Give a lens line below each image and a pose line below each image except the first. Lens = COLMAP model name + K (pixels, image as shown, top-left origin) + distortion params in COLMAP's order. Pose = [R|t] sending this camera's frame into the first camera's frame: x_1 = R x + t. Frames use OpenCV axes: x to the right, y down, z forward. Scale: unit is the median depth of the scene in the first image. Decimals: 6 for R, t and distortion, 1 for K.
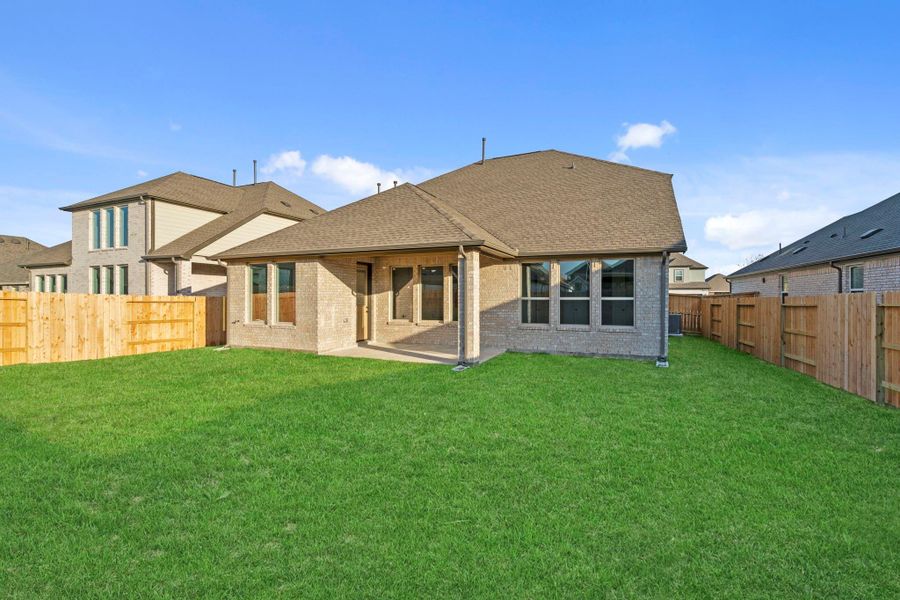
lens RADIAL K [[398.2, 0, 452.0], [0, 398.2, 298.8], [0, 0, 1]] dist [-0.003331, -0.000036]
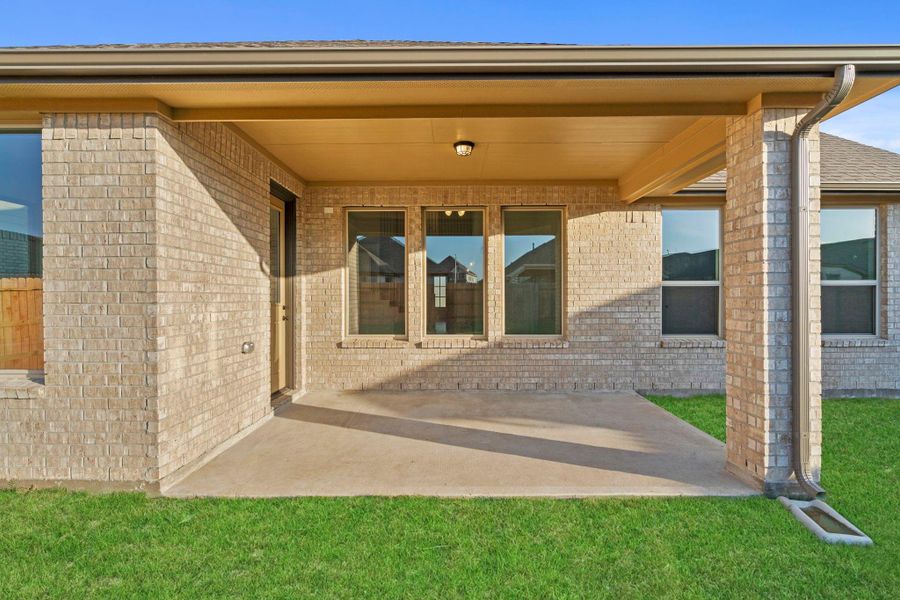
lens RADIAL K [[398.2, 0, 447.8], [0, 398.2, 300.4], [0, 0, 1]] dist [-0.003331, -0.000036]
pose [[0.919006, -0.007055, 0.394181, -0.228116], [0.005829, 0.999974, 0.004309, 0.014104], [-0.394201, -0.001662, 0.919023, 0.593259]]
